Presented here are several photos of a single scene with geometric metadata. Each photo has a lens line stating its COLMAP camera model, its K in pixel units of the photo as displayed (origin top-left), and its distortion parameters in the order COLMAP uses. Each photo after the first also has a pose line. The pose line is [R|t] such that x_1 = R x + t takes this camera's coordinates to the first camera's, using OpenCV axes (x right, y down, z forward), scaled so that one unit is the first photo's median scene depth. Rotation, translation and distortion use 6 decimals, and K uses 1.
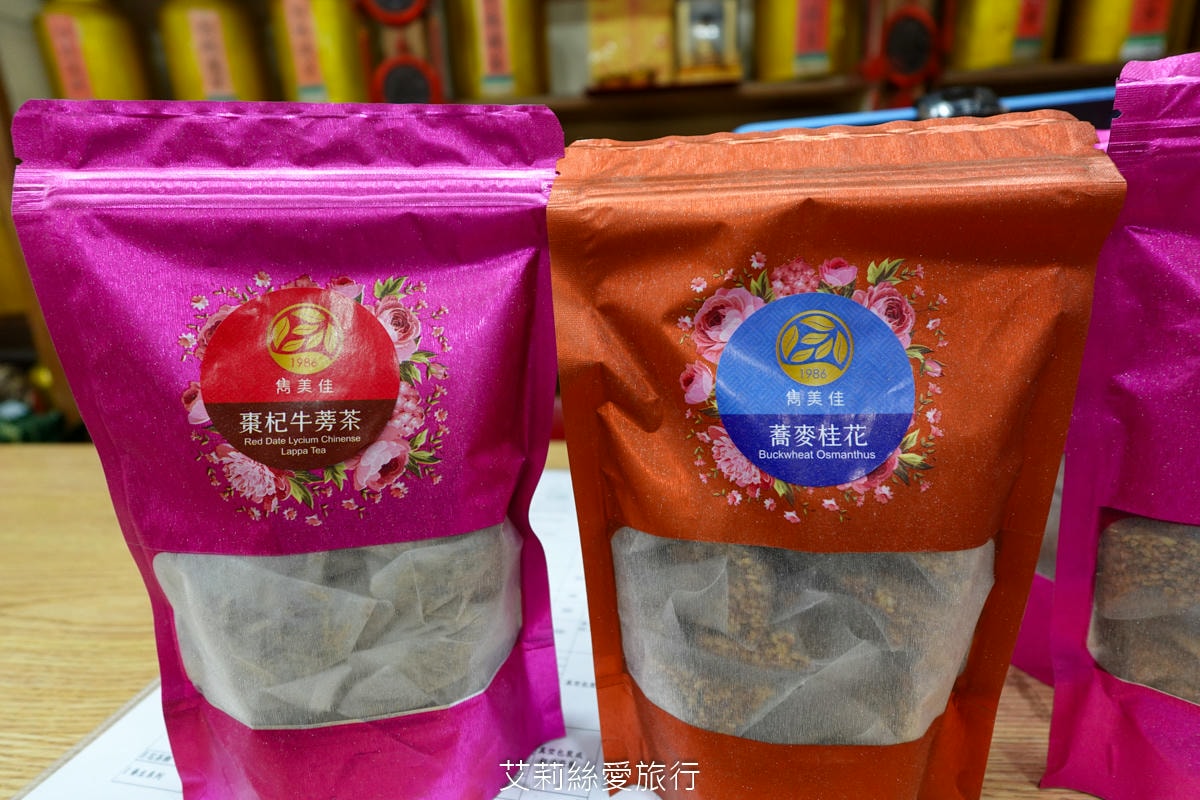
lens RADIAL K [[607.4, 0, 600.5], [0, 607.4, 403.2], [0, 0, 1]] dist [0.008965, -0.002883]
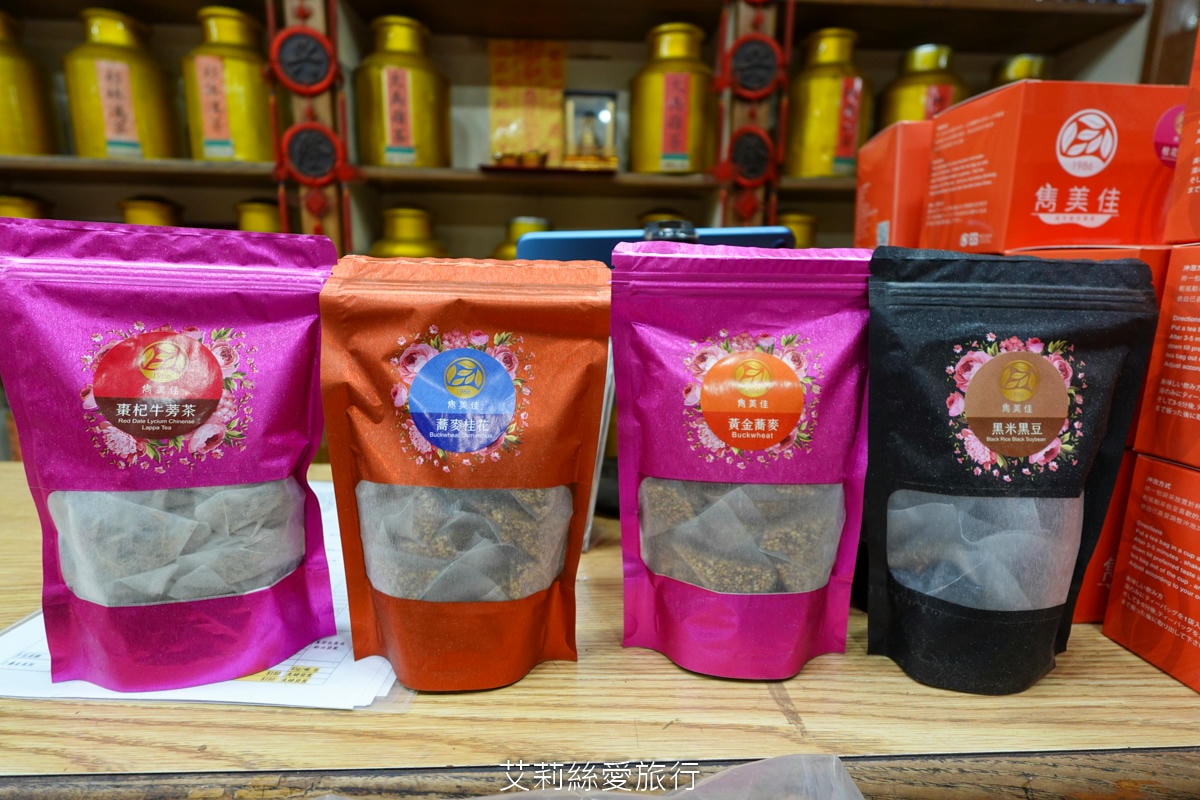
lens RADIAL K [[607.4, 0, 602.7], [0, 607.4, 404.1], [0, 0, 1]] dist [0.008965, -0.002883]
pose [[0.990295, 0.032241, 0.135187, 0.492279], [-0.020287, 0.995835, -0.088886, 0.135682], [-0.137489, 0.085281, 0.986825, -0.819893]]
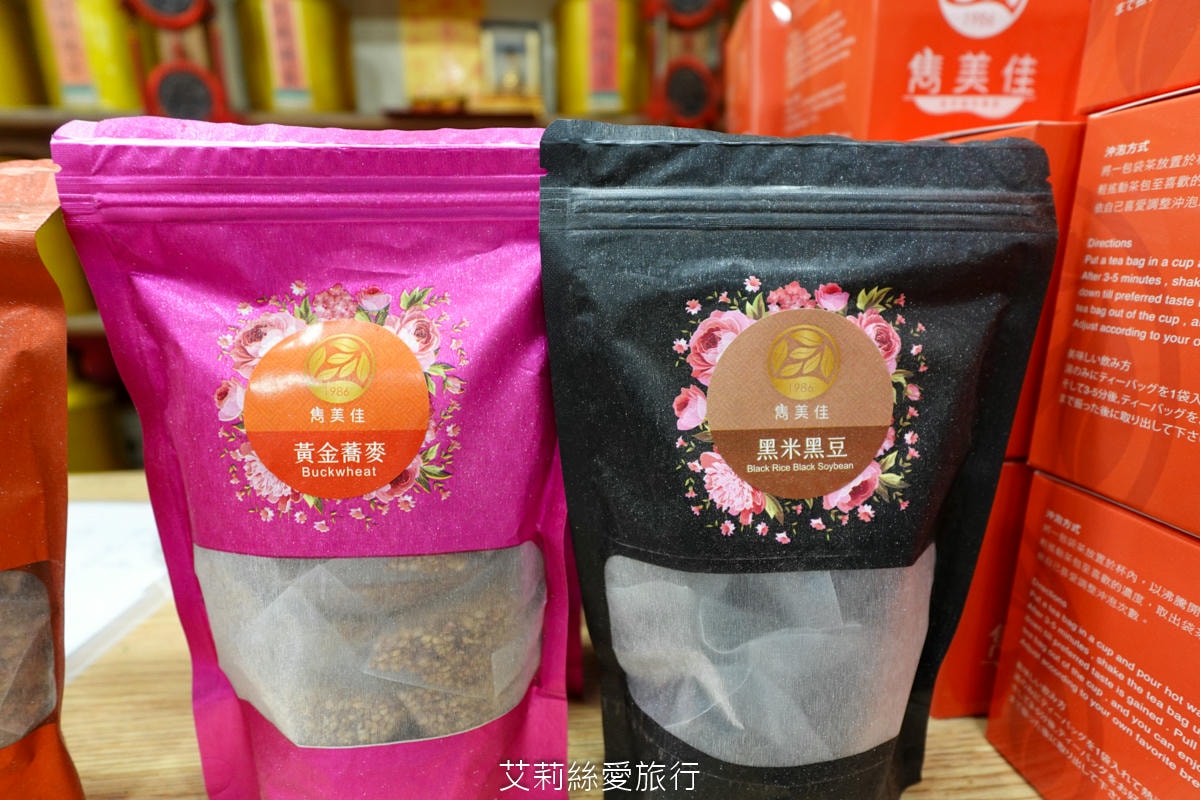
lens RADIAL K [[607.4, 0, 606.7], [0, 607.4, 402.5], [0, 0, 1]] dist [0.008965, -0.002883]
pose [[0.987884, -0.003006, 0.155166, 1.437962], [0.008331, 0.999398, -0.033680, -0.014974], [-0.154971, 0.034564, 0.987314, -0.174145]]
